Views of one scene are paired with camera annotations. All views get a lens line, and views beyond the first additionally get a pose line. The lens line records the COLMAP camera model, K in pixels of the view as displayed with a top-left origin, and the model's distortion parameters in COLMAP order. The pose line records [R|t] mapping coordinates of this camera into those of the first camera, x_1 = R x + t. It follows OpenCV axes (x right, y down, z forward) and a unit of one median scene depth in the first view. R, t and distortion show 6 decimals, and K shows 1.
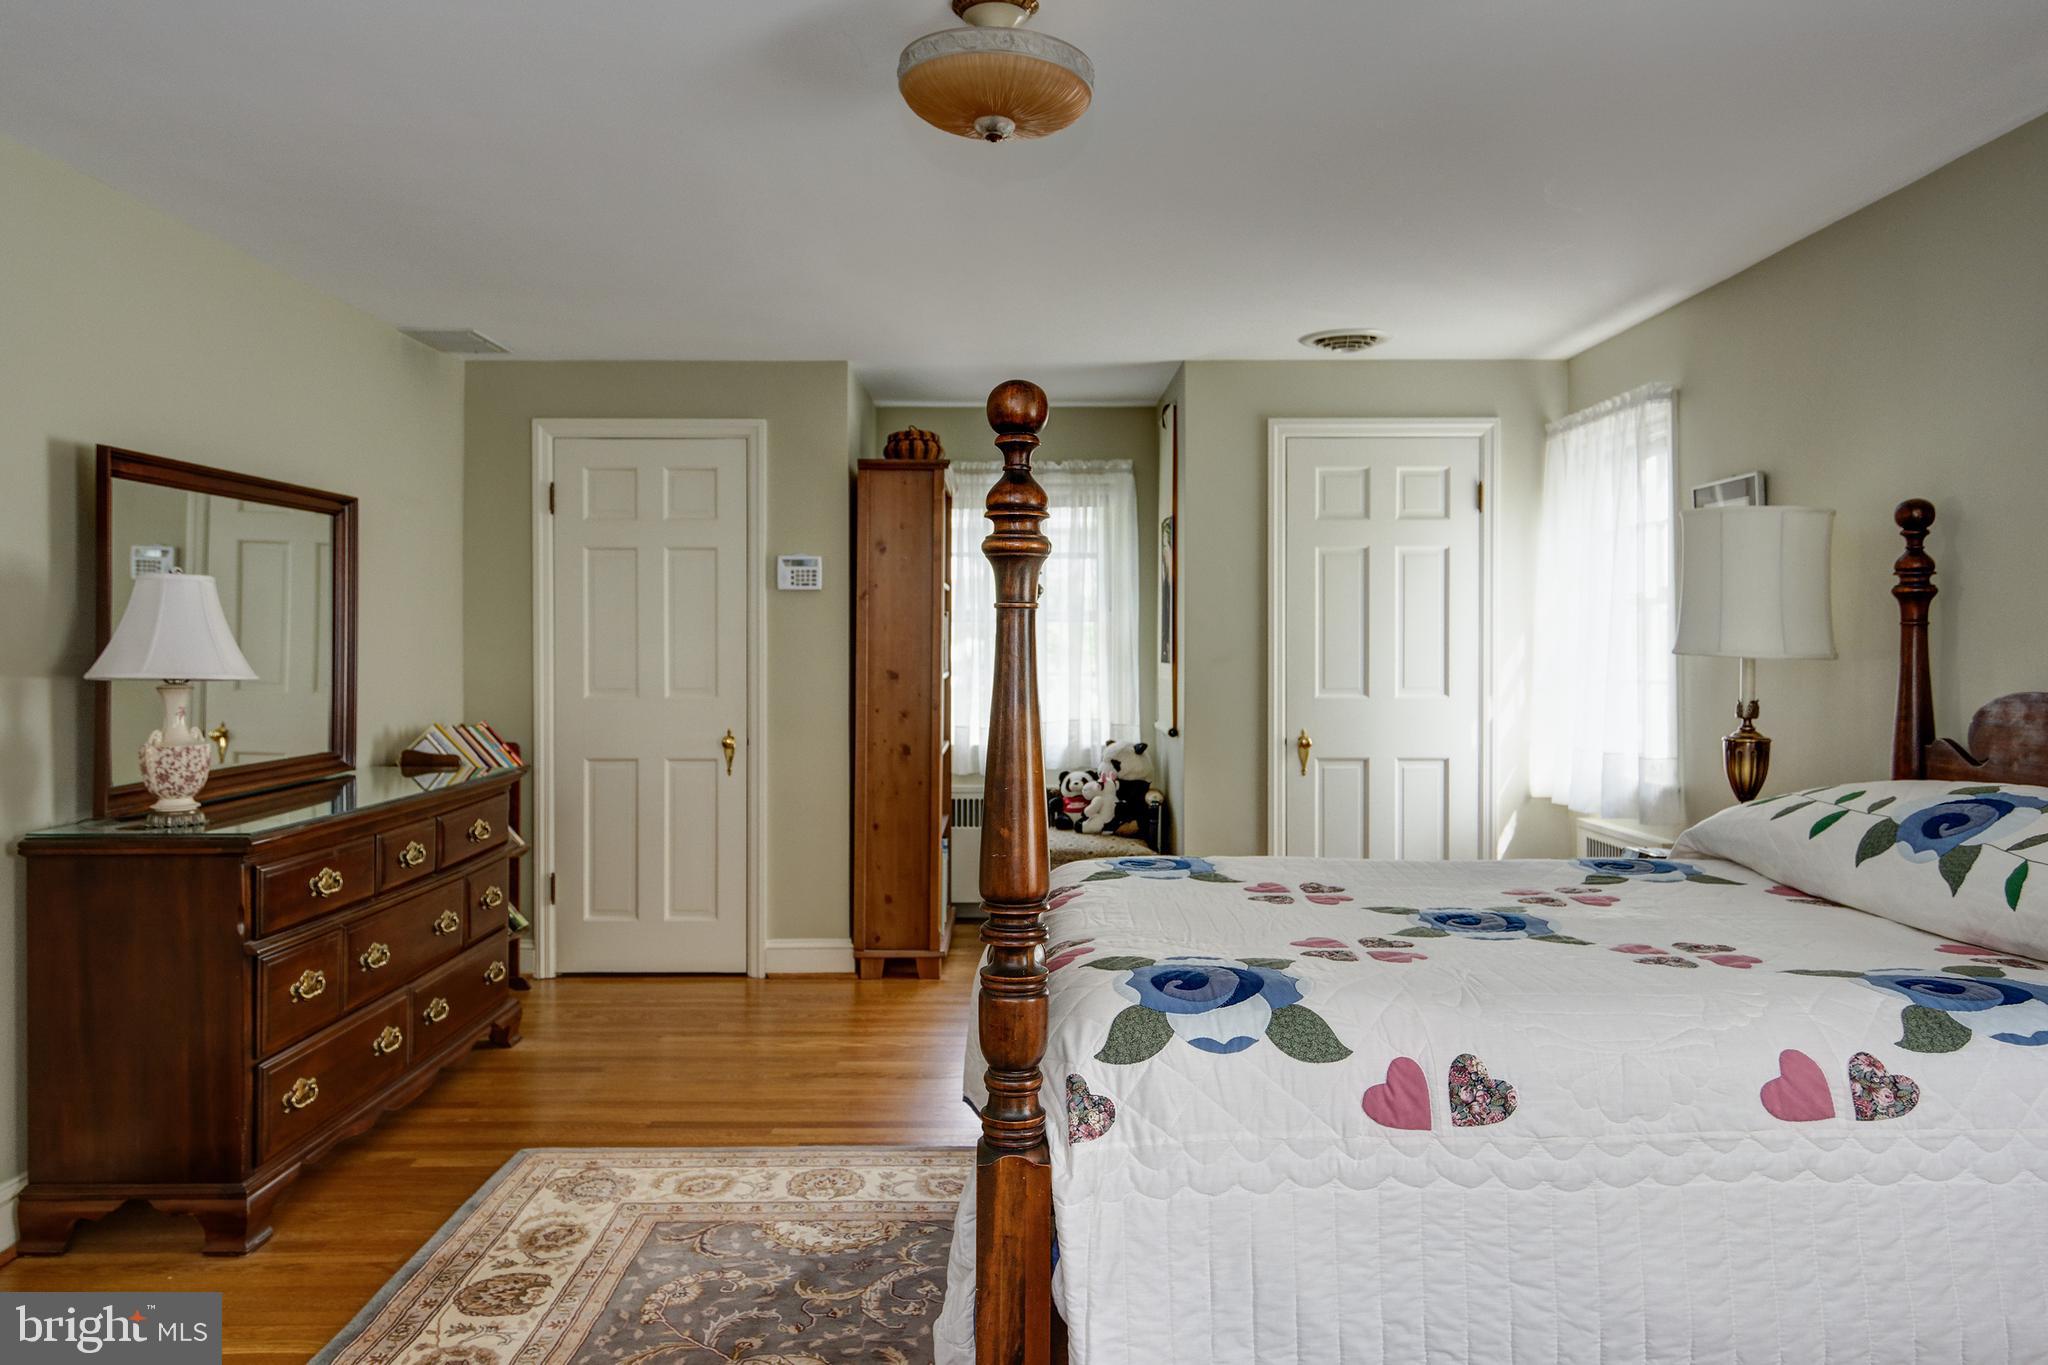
lens RADIAL K [[1364.7, 0, 1026.5], [0, 1364.7, 654.8], [0, 0, 1]] dist [0.006906, 0.002037]
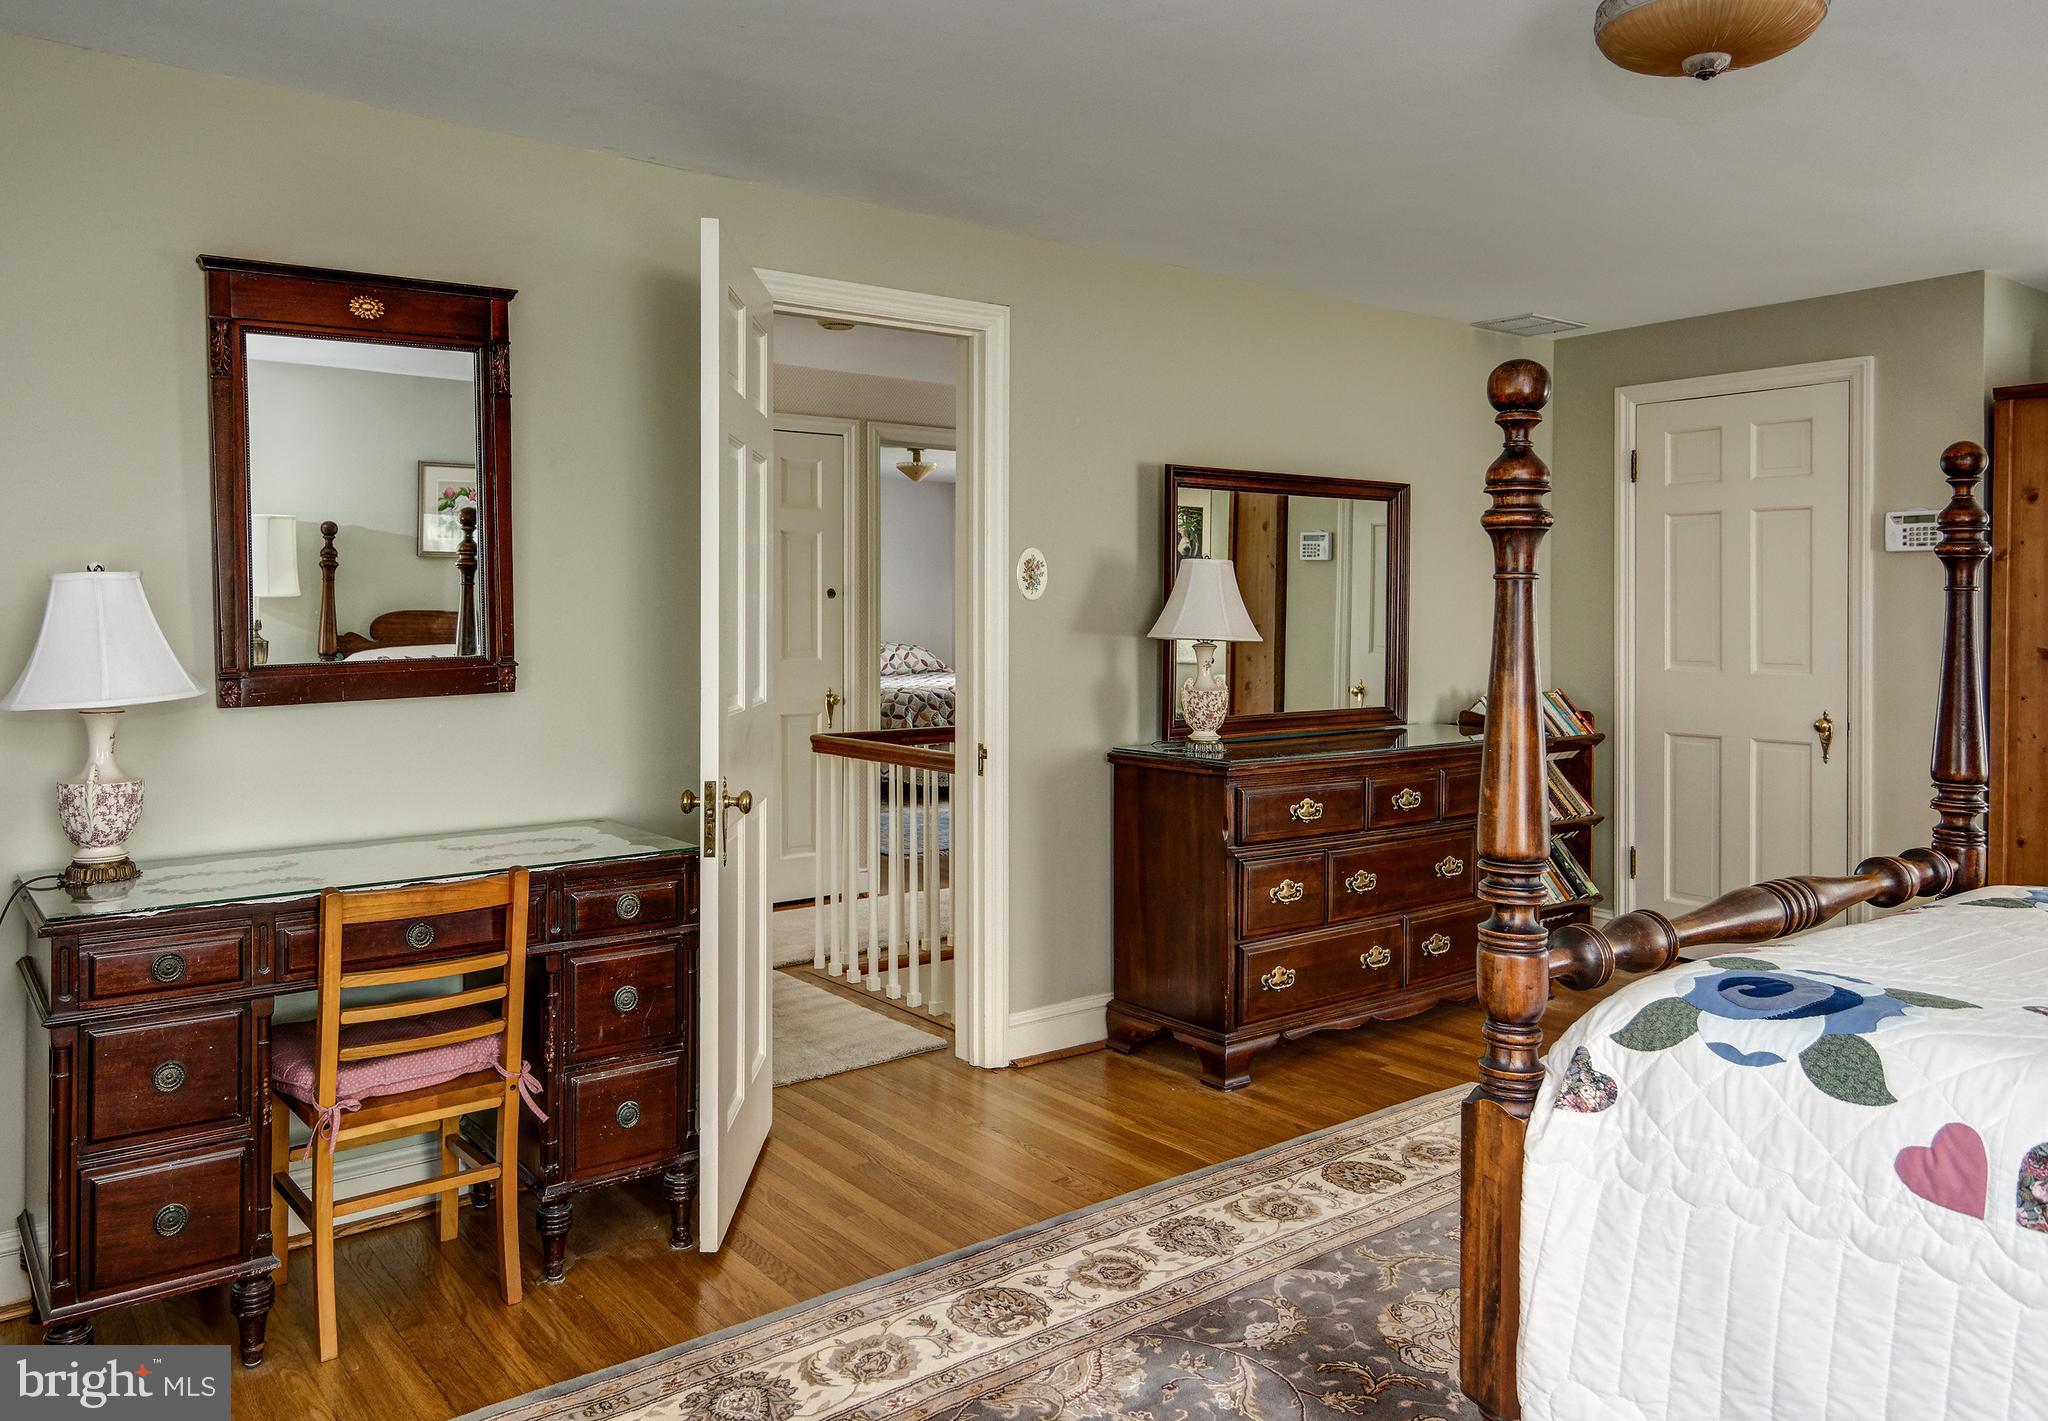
lens RADIAL K [[1463.8, 0, 1025.2], [0, 1463.8, 611.5], [0, 0, 1]] dist [-0.004198, 0.001035]
pose [[0.610162, 0.002371, -0.792273, 0.401776], [-0.010303, 0.999935, -0.004942, 0.000155], [0.792210, 0.011178, 0.610146, 0.016912]]
